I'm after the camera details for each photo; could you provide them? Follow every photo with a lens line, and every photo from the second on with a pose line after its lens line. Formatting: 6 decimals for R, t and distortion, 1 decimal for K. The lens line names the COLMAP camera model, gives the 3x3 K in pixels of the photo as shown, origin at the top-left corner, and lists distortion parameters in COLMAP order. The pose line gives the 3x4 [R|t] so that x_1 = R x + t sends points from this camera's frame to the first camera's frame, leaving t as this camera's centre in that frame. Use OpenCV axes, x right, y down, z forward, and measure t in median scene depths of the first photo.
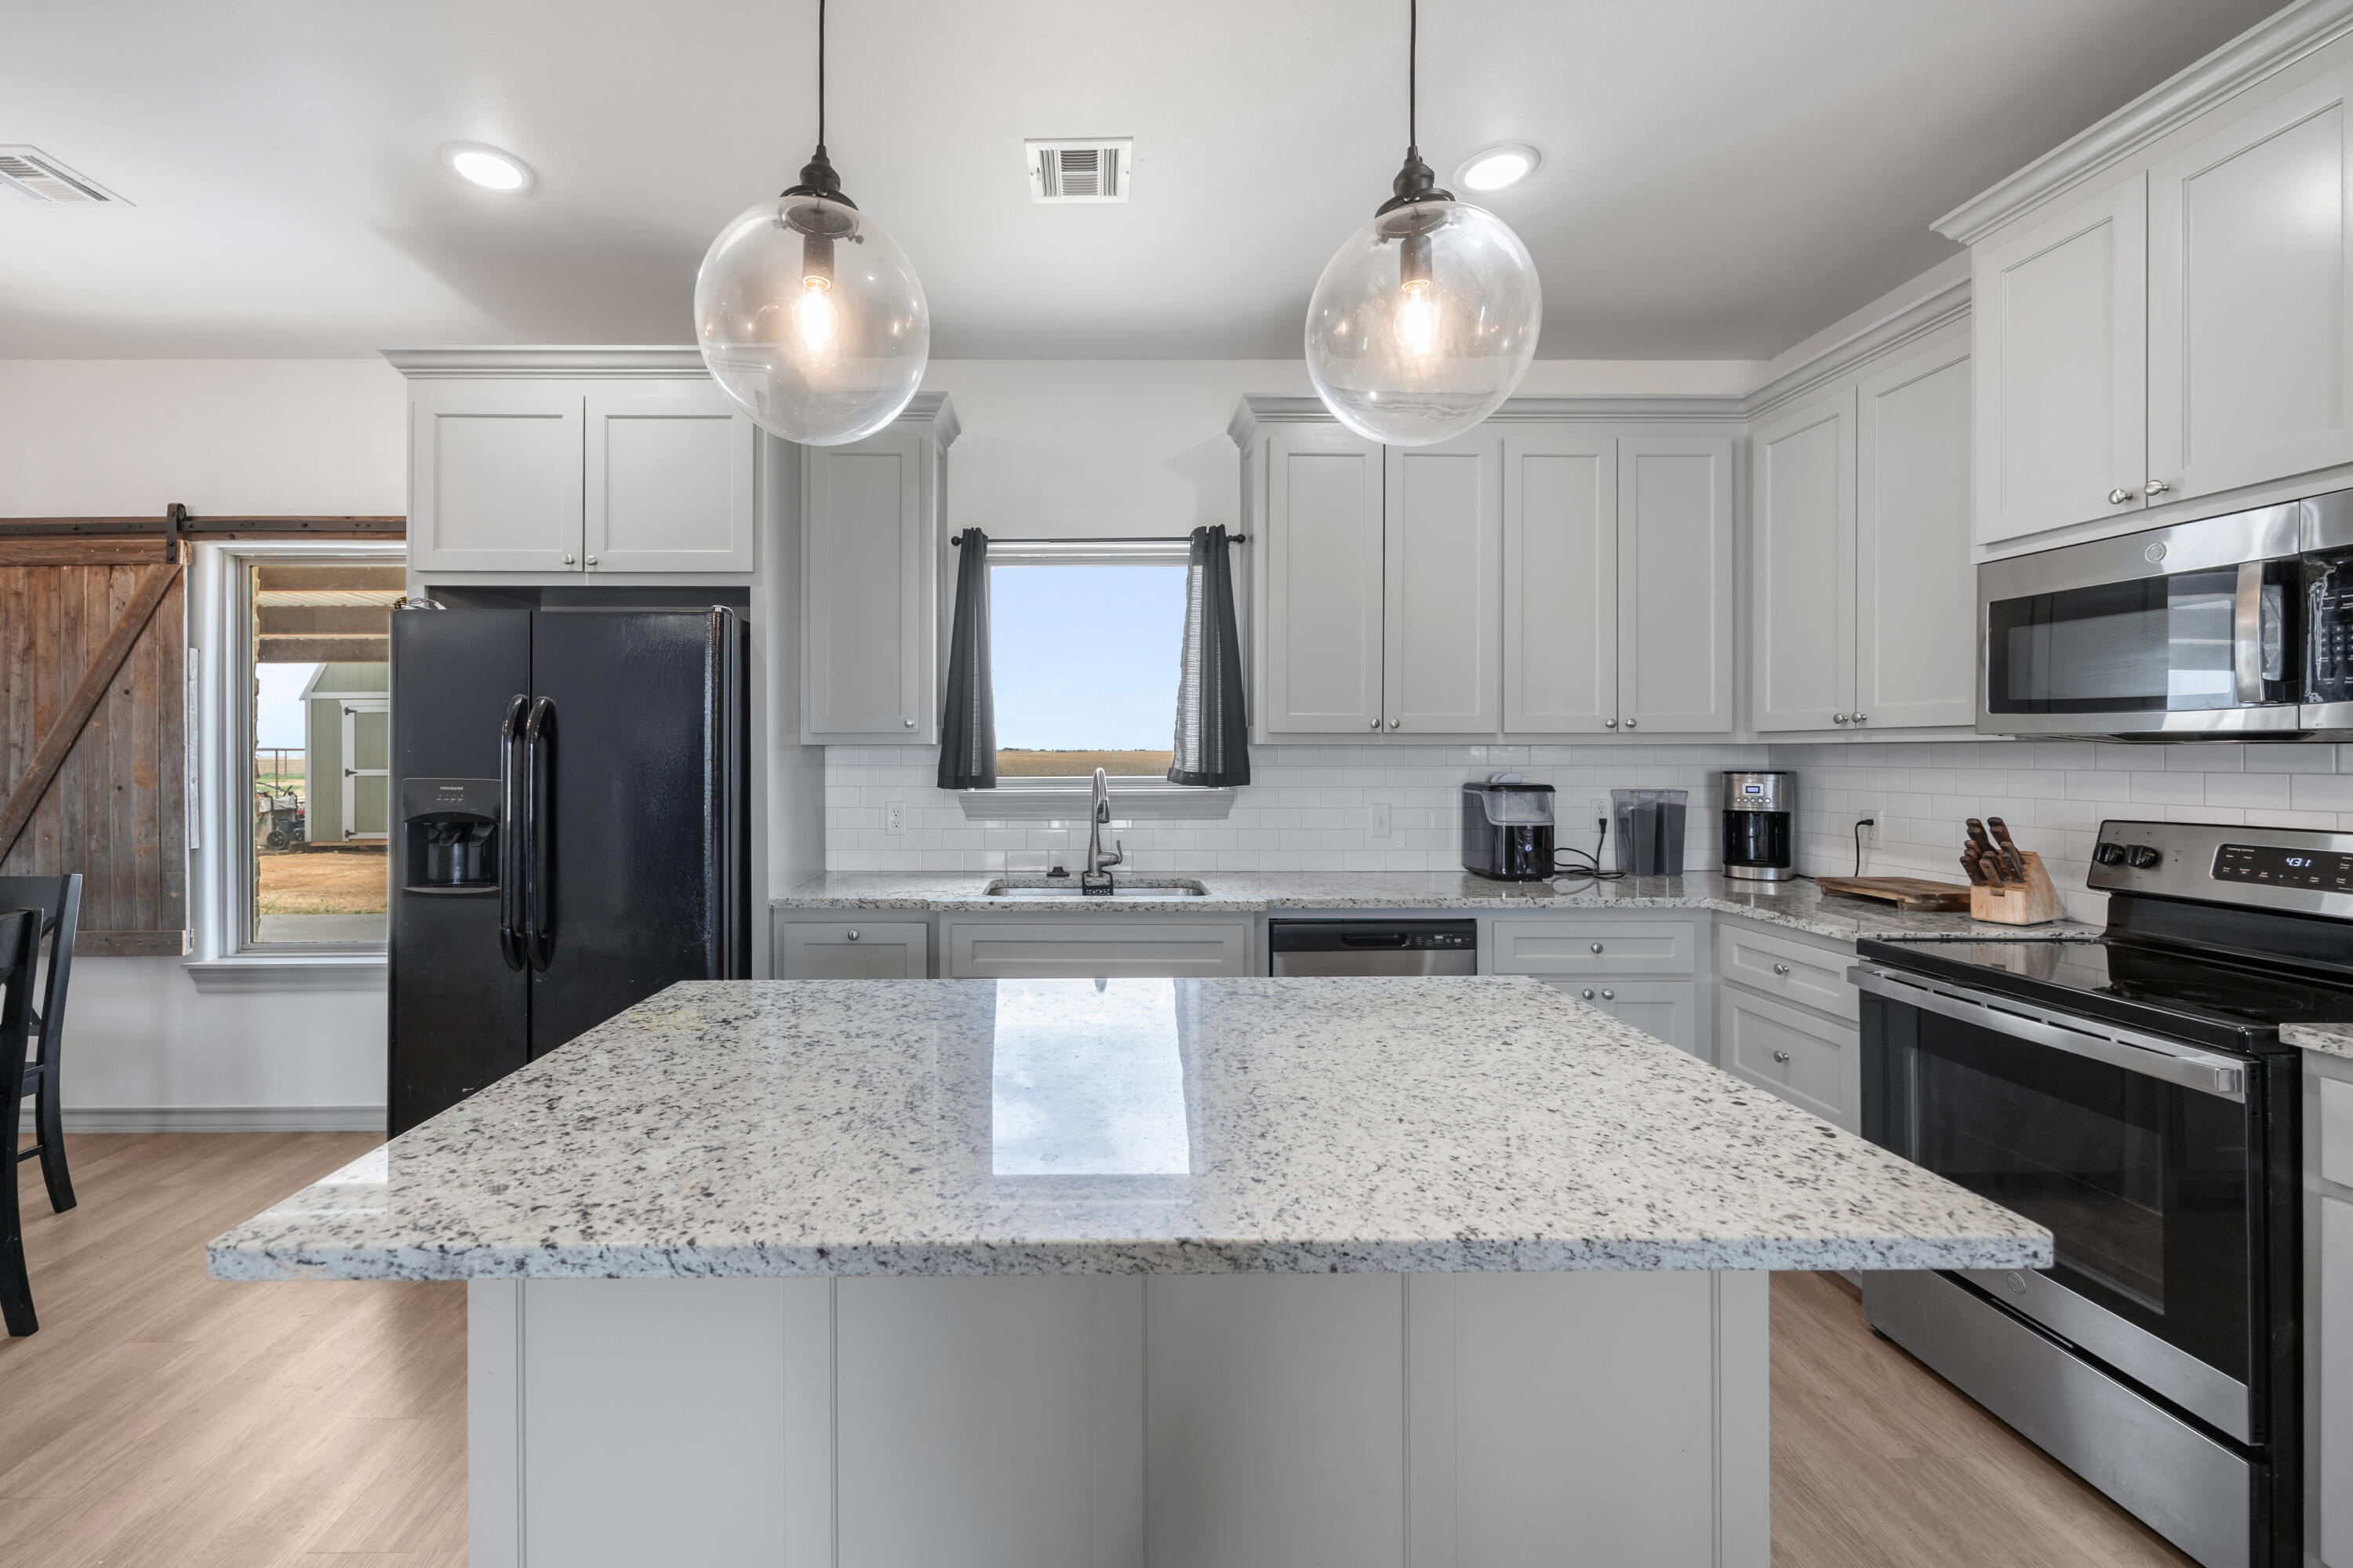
lens RADIAL K [[938.1, 0, 1172.1], [0, 938.1, 746.1], [0, 0, 1]] dist [-0.002803, -0.000081]
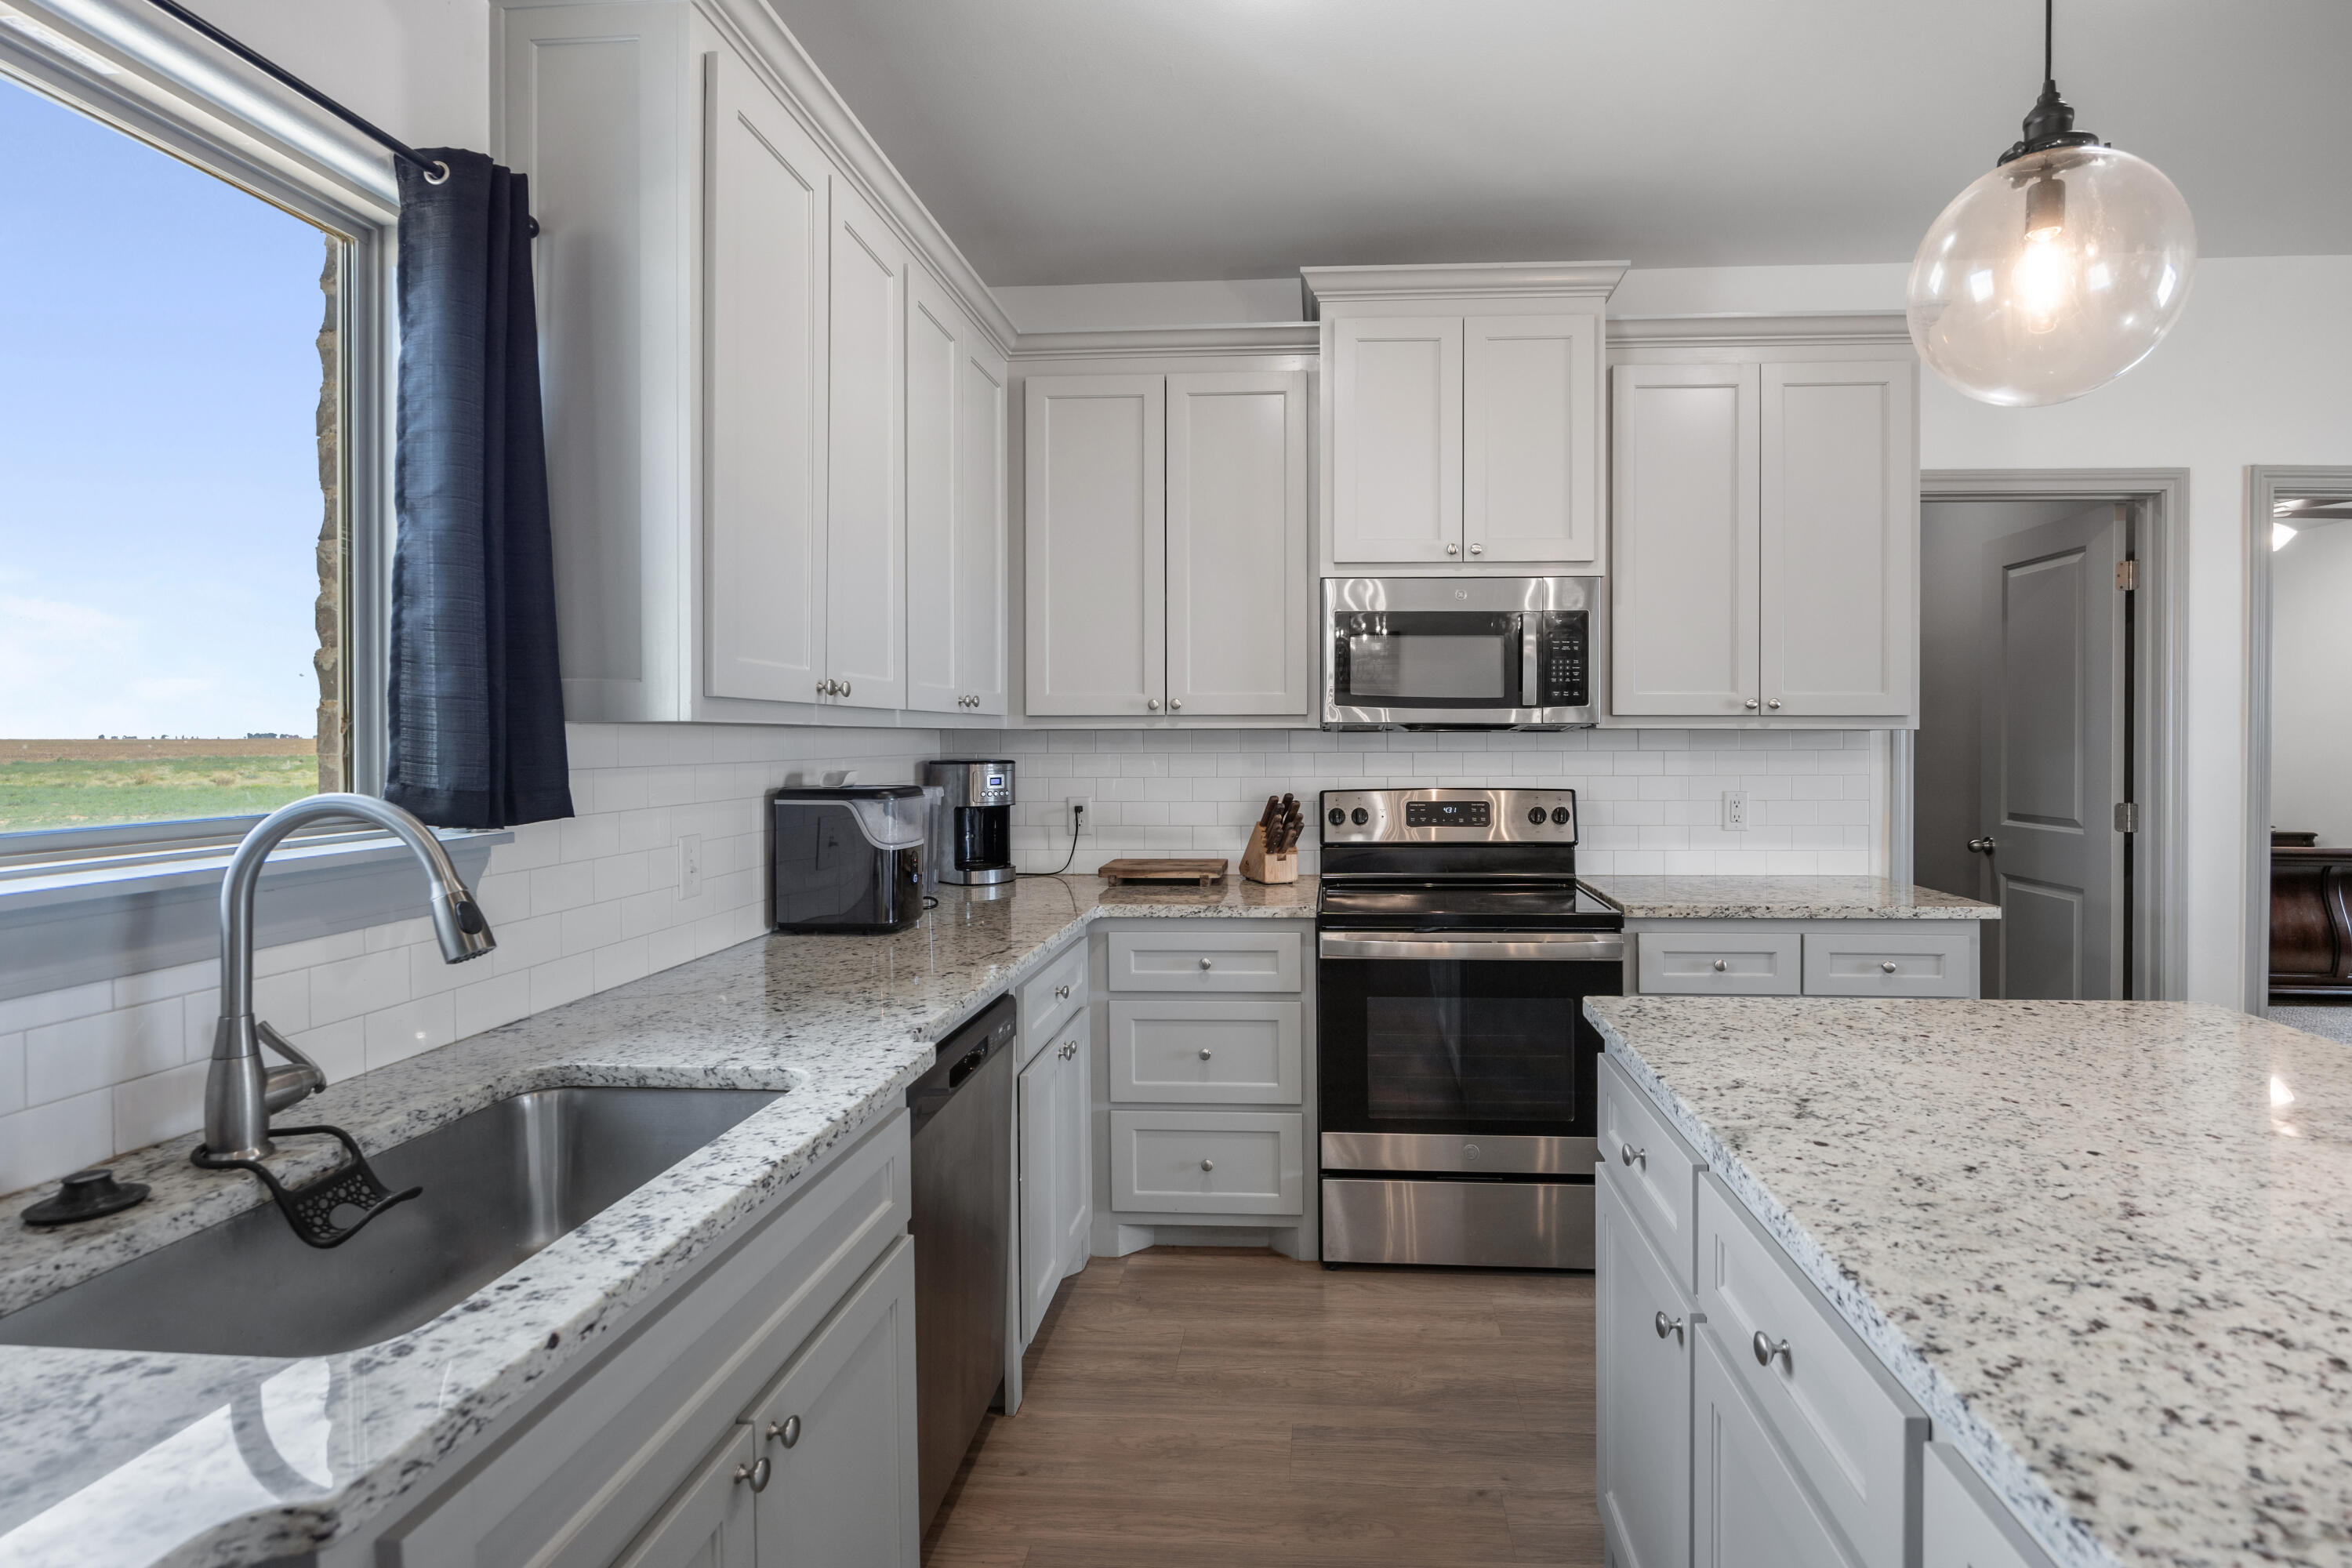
lens RADIAL K [[1129.6, 0, 1170.9], [0, 1129.6, 742.0], [0, 0, 1]] dist [-0.000376, -0.000098]
pose [[0.160079, -0.001876, 0.987102, -0.354327], [-0.001702, 0.999996, 0.002177, 0.005847], [-0.987103, -0.002029, 0.160075, 0.601680]]
